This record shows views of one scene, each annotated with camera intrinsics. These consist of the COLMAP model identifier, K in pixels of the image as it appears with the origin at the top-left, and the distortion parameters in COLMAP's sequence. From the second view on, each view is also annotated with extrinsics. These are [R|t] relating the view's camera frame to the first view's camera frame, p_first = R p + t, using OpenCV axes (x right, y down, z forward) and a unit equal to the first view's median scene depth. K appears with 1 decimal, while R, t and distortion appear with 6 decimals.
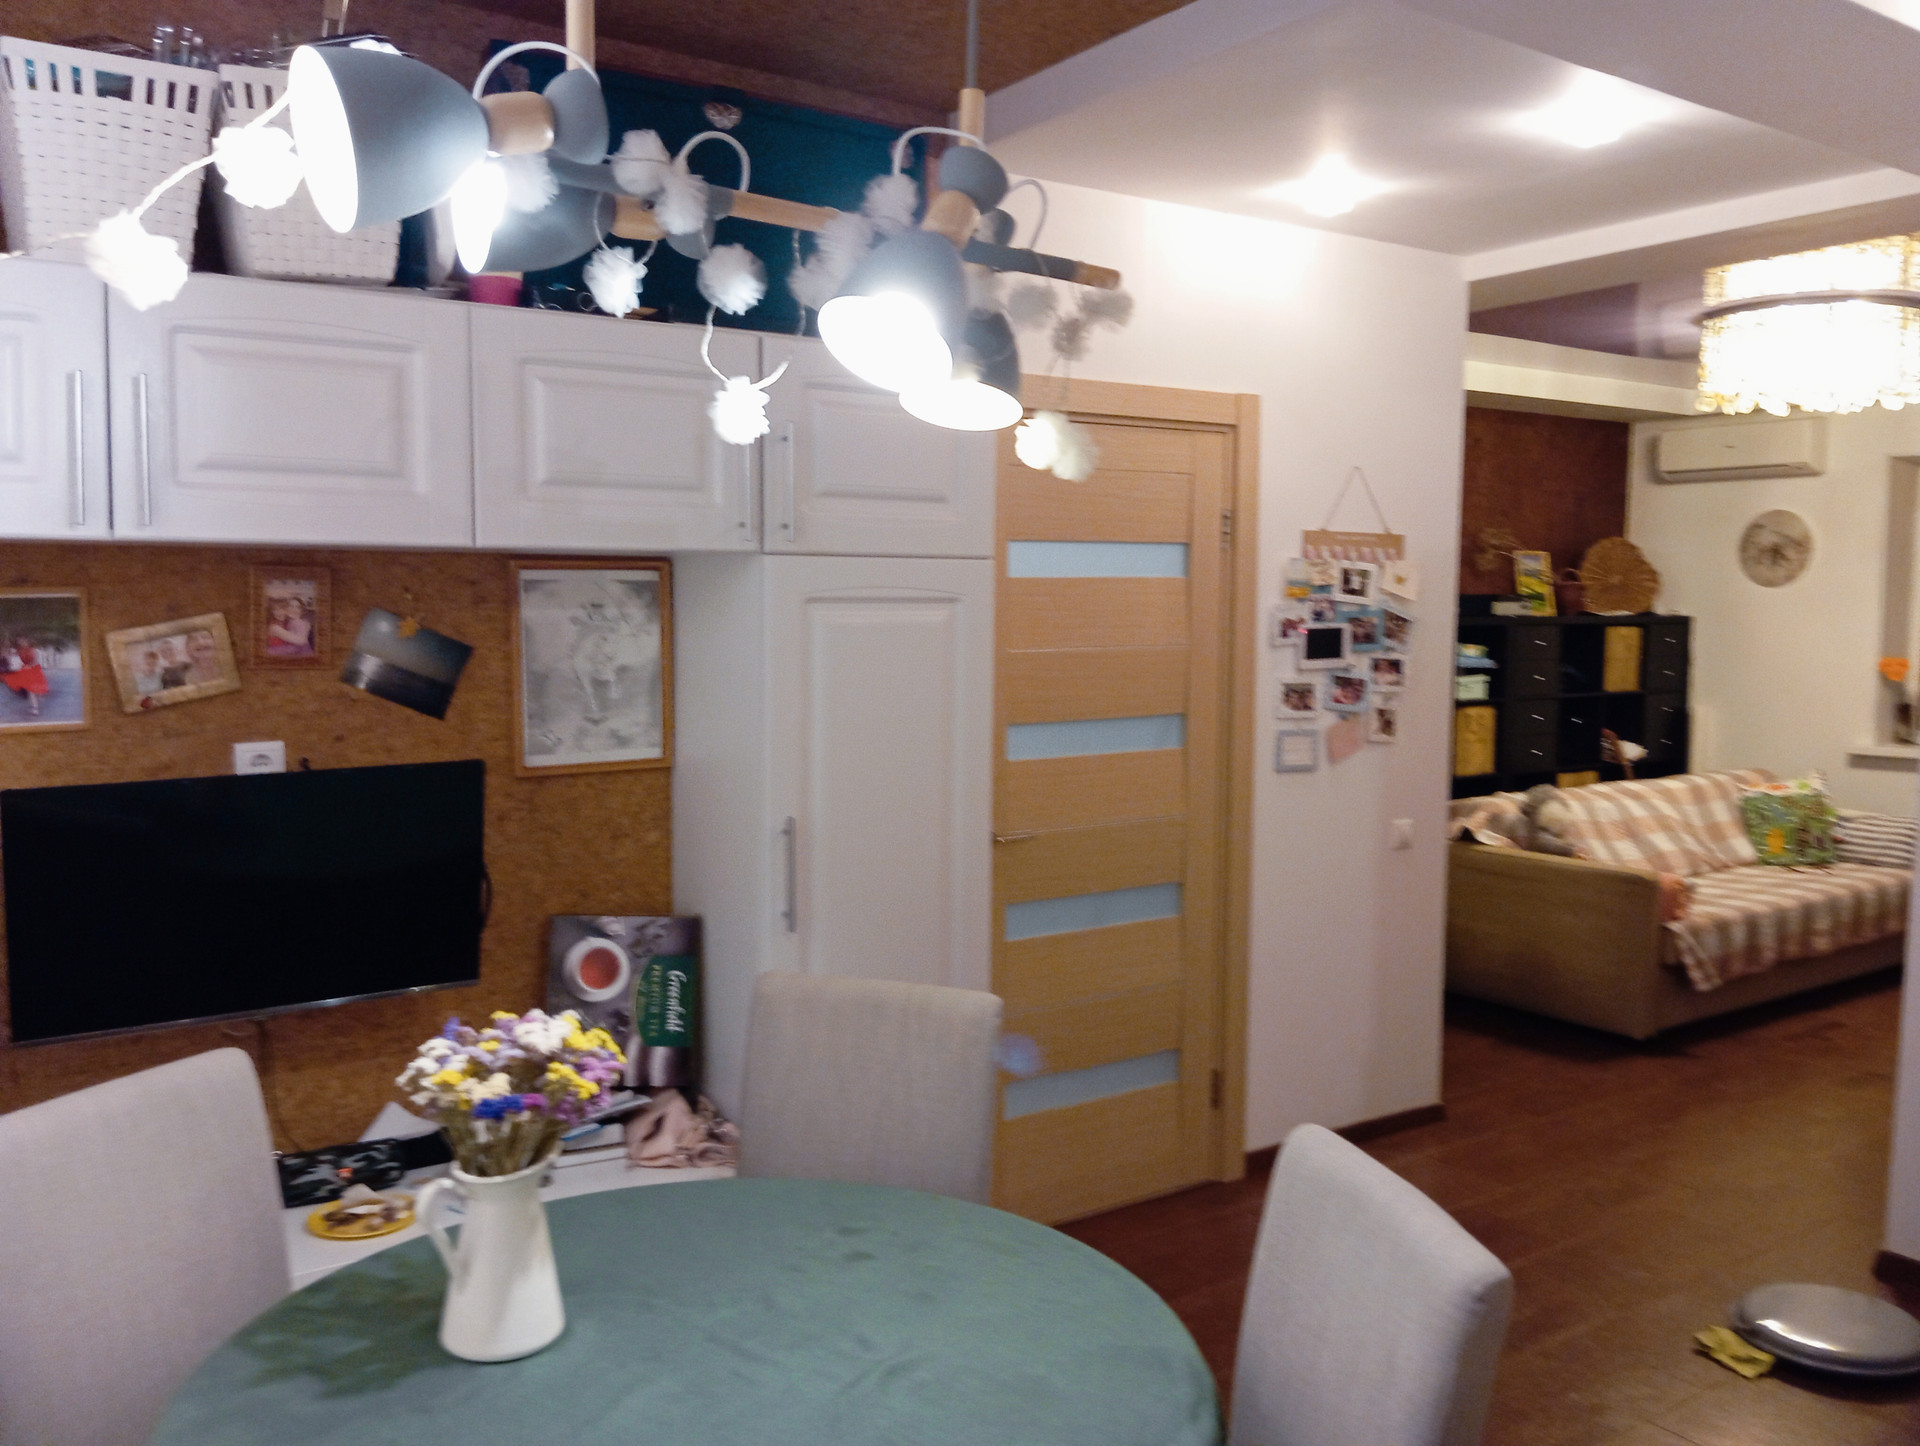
lens RADIAL K [[1545.3, 0, 960.0], [0, 1545.3, 723.0], [0, 0, 1]] dist [0.080506, -0.169065]
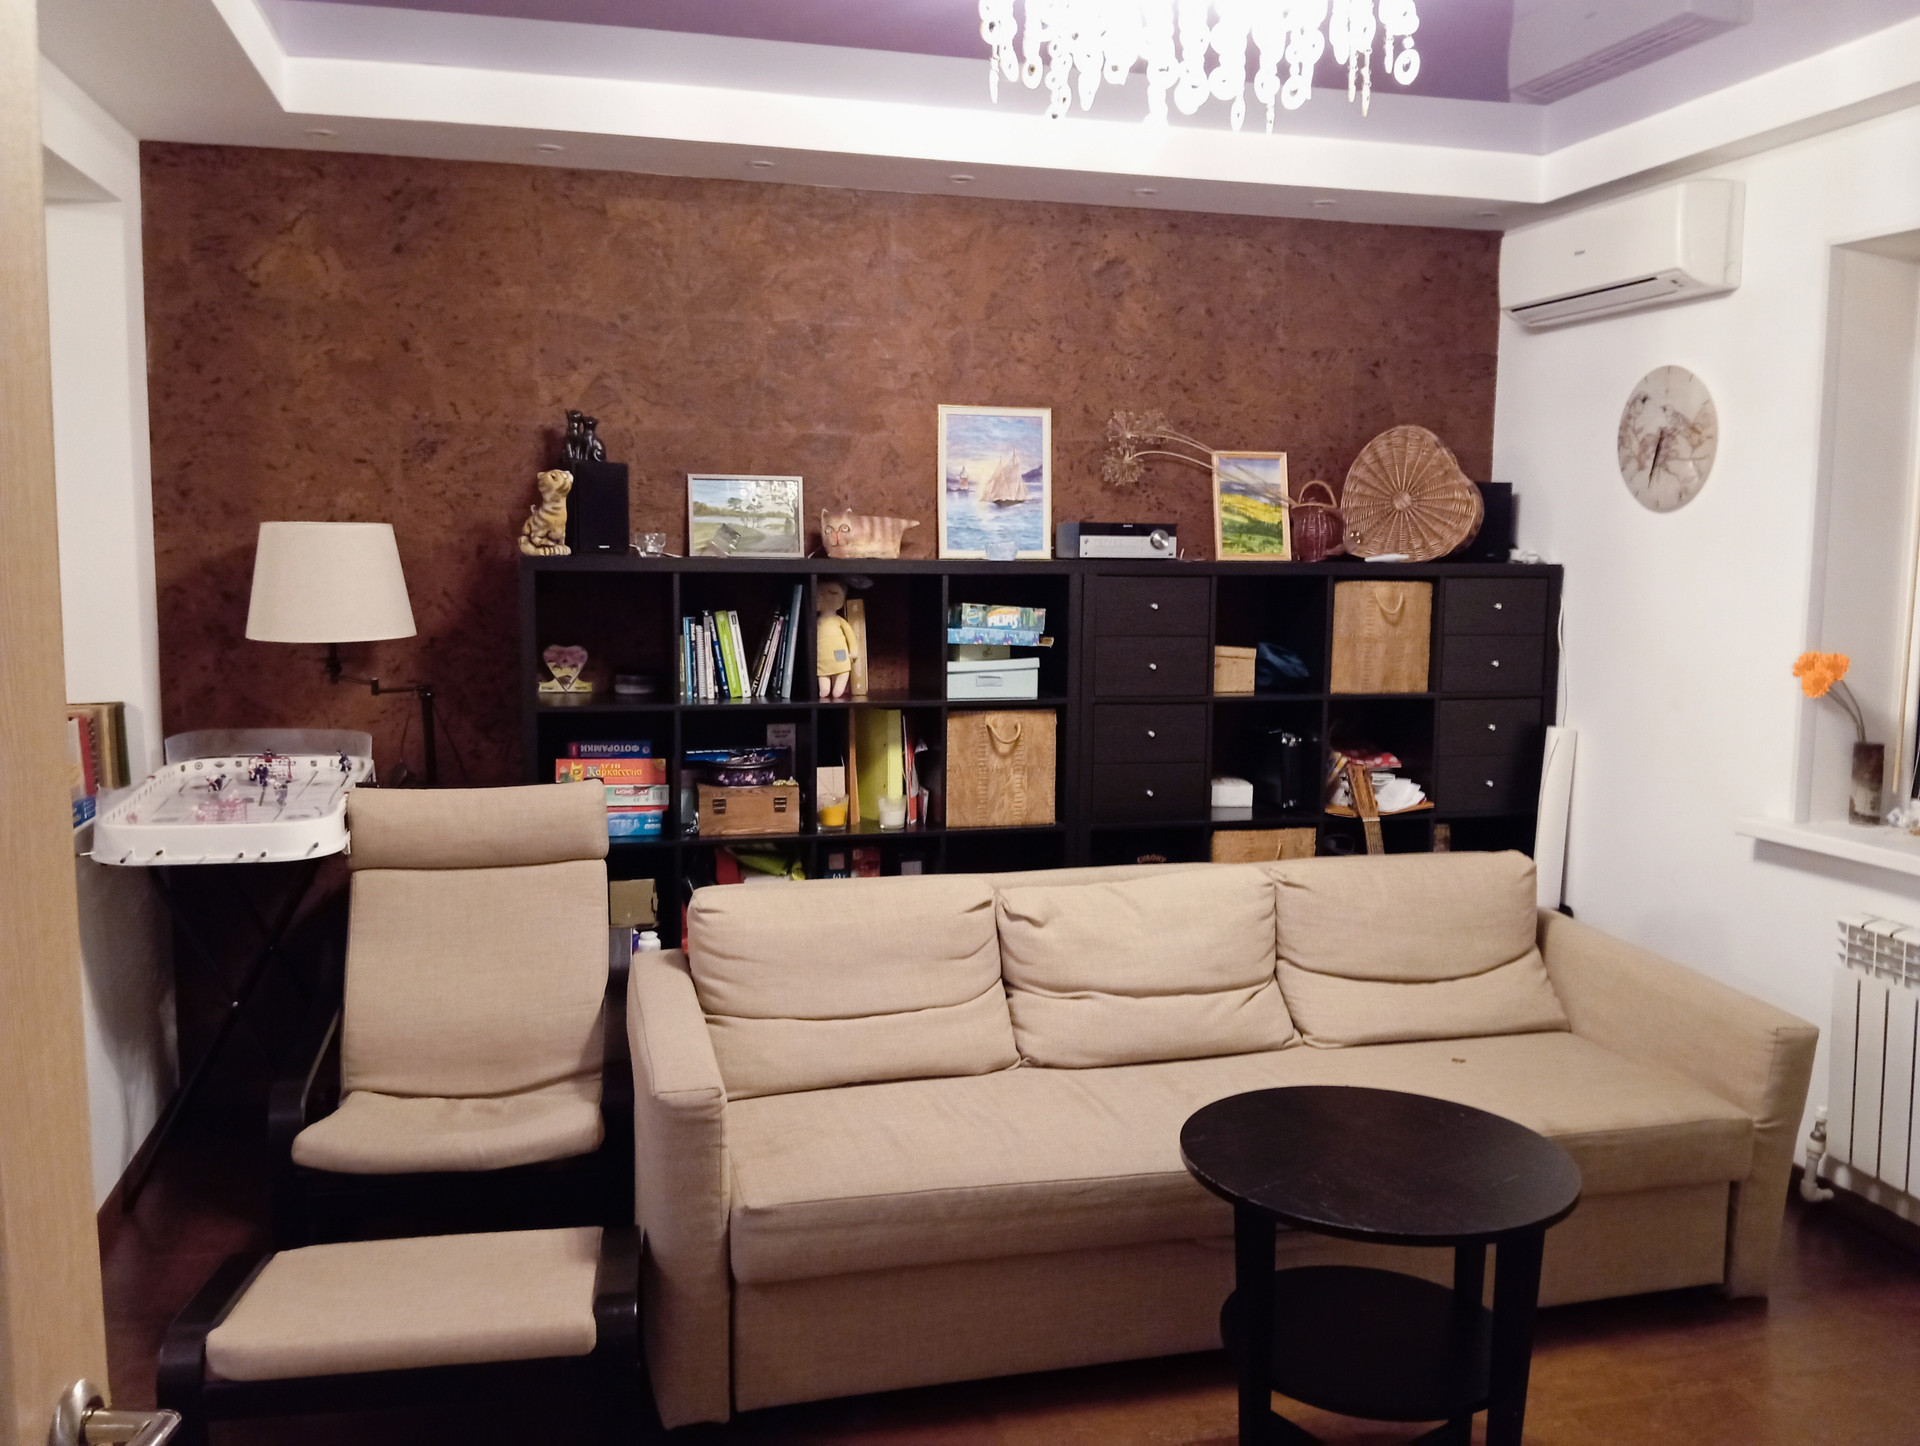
lens RADIAL K [[1559.0, 0, 954.0], [0, 1559.0, 716.7], [0, 0, 1]] dist [0.085606, -0.174408]
pose [[0.941688, 0.047011, -0.333188, 1.147158], [-0.037487, 0.998685, 0.034958, -0.063812], [0.334394, -0.020429, 0.942212, 0.978667]]
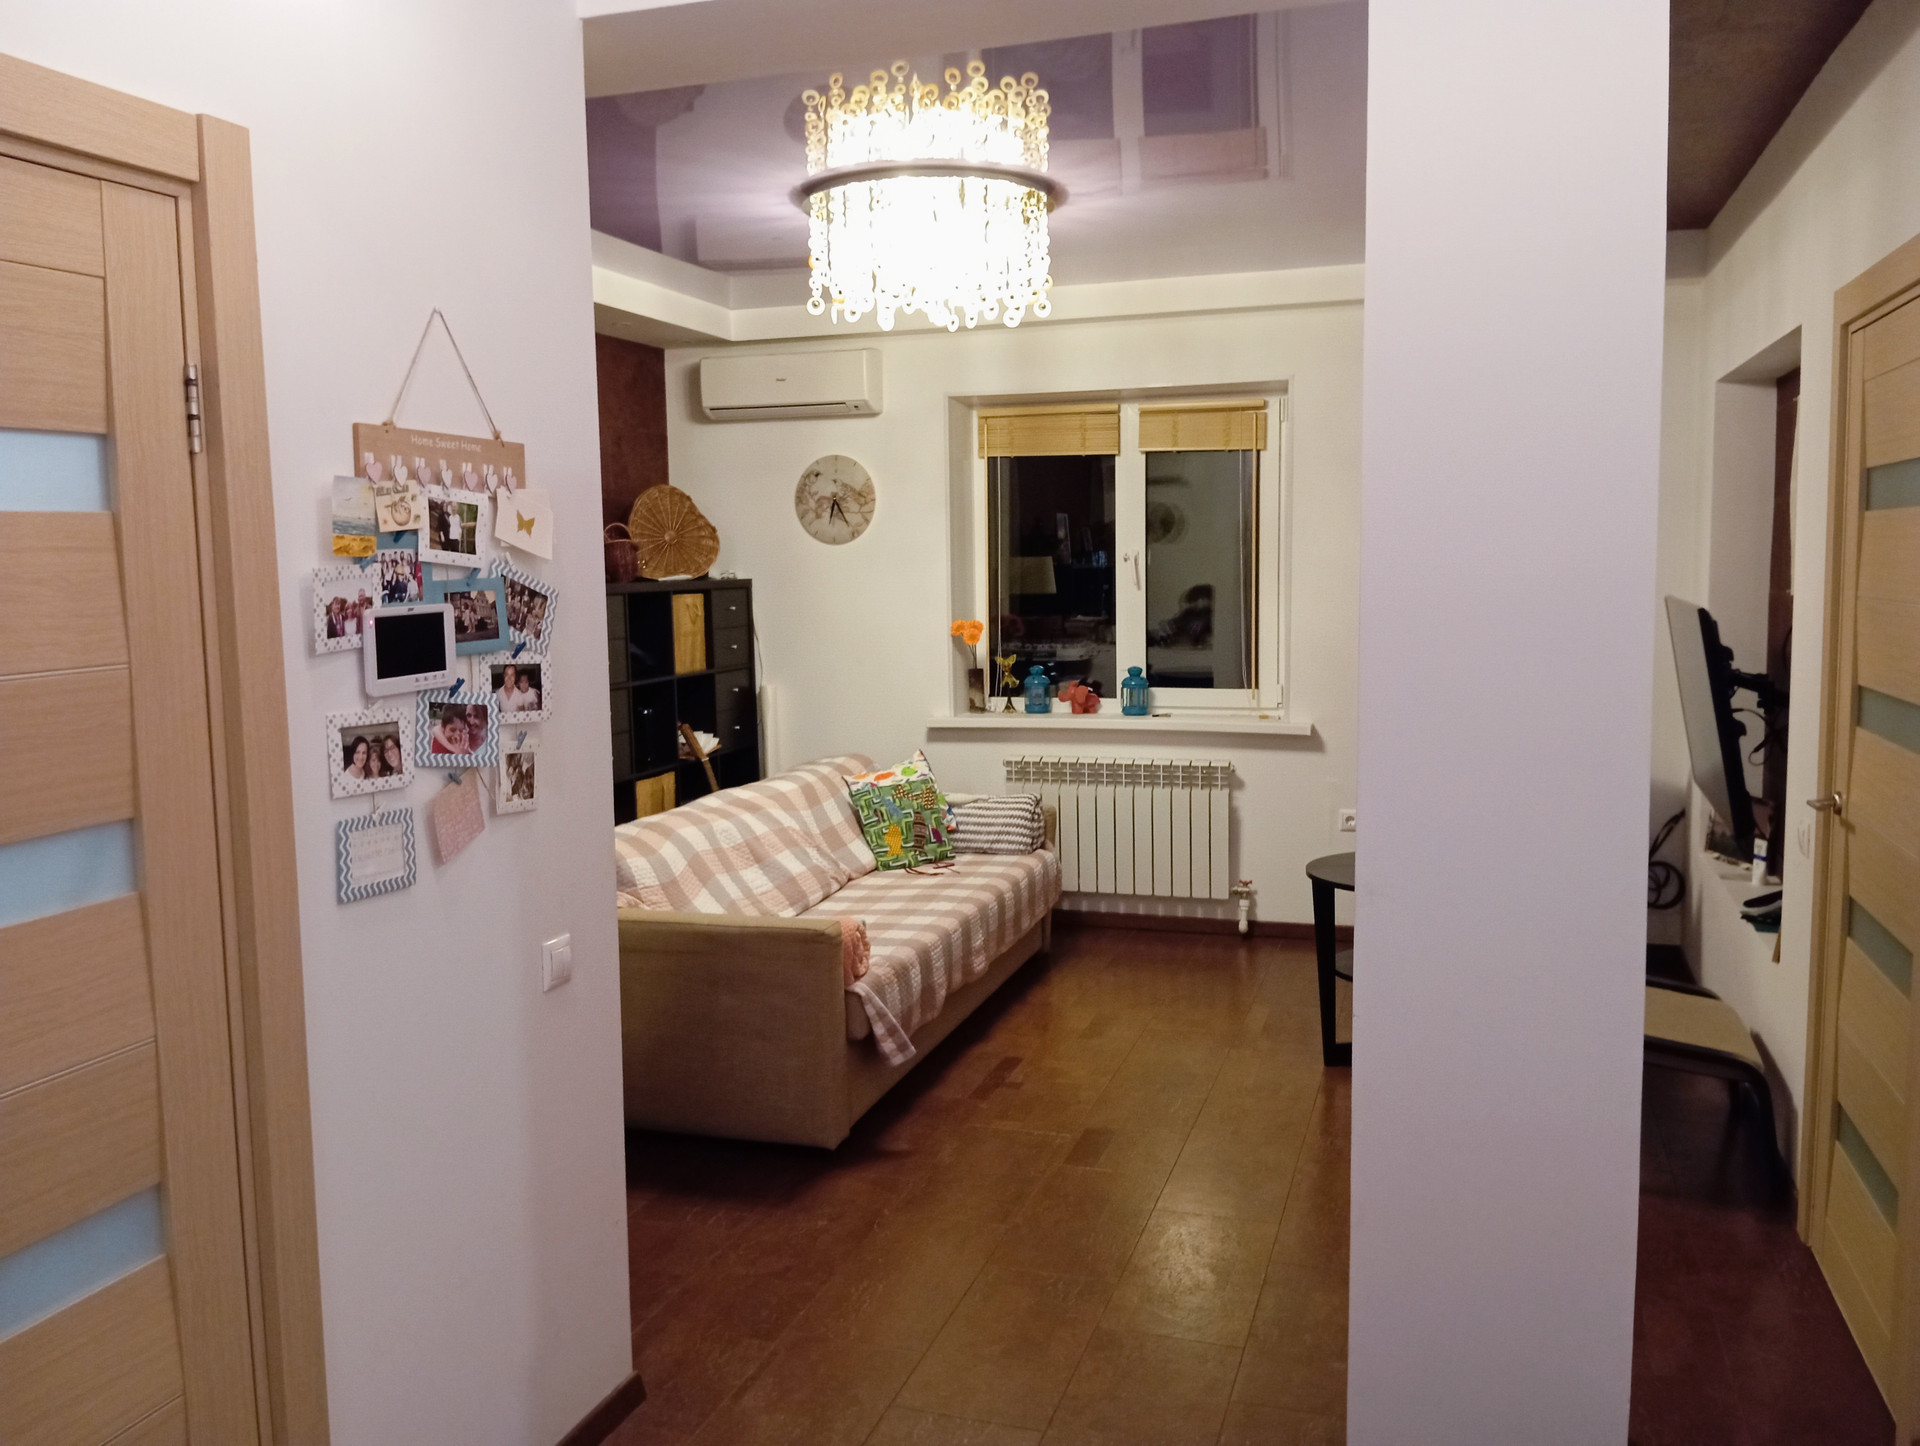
lens RADIAL K [[1559.0, 0, 954.0], [0, 1559.0, 716.7], [0, 0, 1]] dist [0.085606, -0.174408]
pose [[0.791887, -0.077752, 0.605698, 0.076599], [0.068601, 0.996909, 0.038282, -0.046301], [-0.606802, 0.011237, 0.794774, 0.629656]]
